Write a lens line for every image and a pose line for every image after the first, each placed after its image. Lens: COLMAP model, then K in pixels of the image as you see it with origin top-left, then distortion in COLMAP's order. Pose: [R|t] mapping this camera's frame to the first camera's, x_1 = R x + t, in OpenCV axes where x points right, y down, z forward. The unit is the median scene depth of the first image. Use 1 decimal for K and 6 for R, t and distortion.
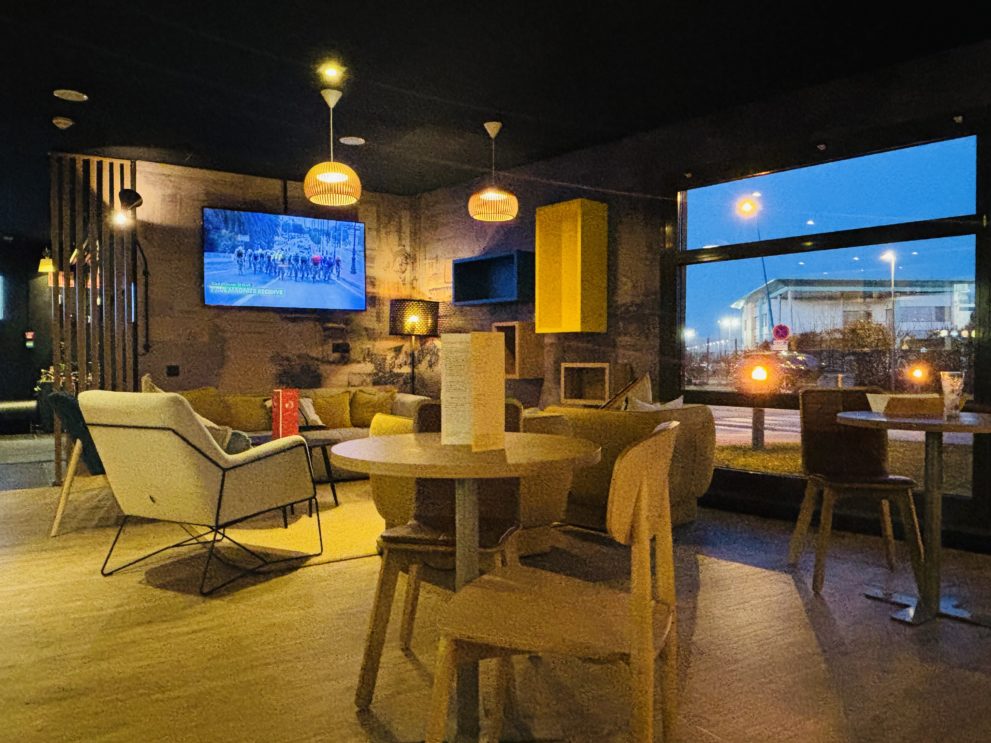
lens RADIAL K [[773.7, 0, 495.5], [0, 773.7, 371.5], [0, 0, 1]] dist [0.032001, -0.065282]
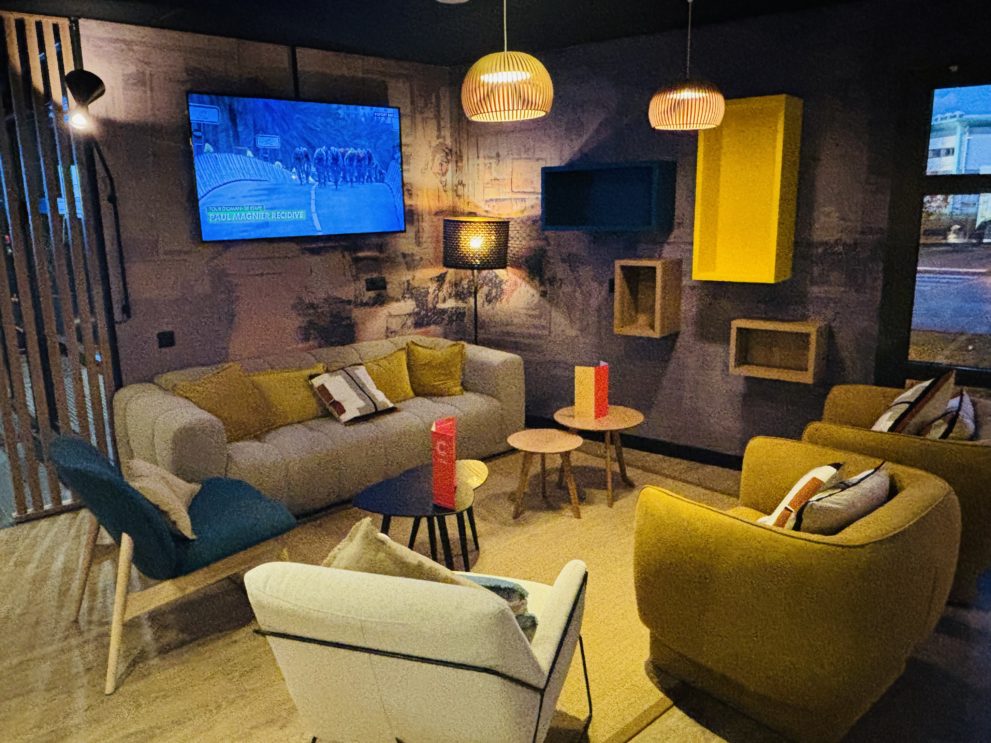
lens RADIAL K [[773.7, 0, 495.5], [0, 773.7, 371.5], [0, 0, 1]] dist [0.032001, -0.065282]
pose [[0.985460, -0.052822, 0.161487, -0.212553], [0.020177, 0.980103, 0.197461, -0.093328], [-0.168704, -0.191331, 0.966918, 0.242865]]
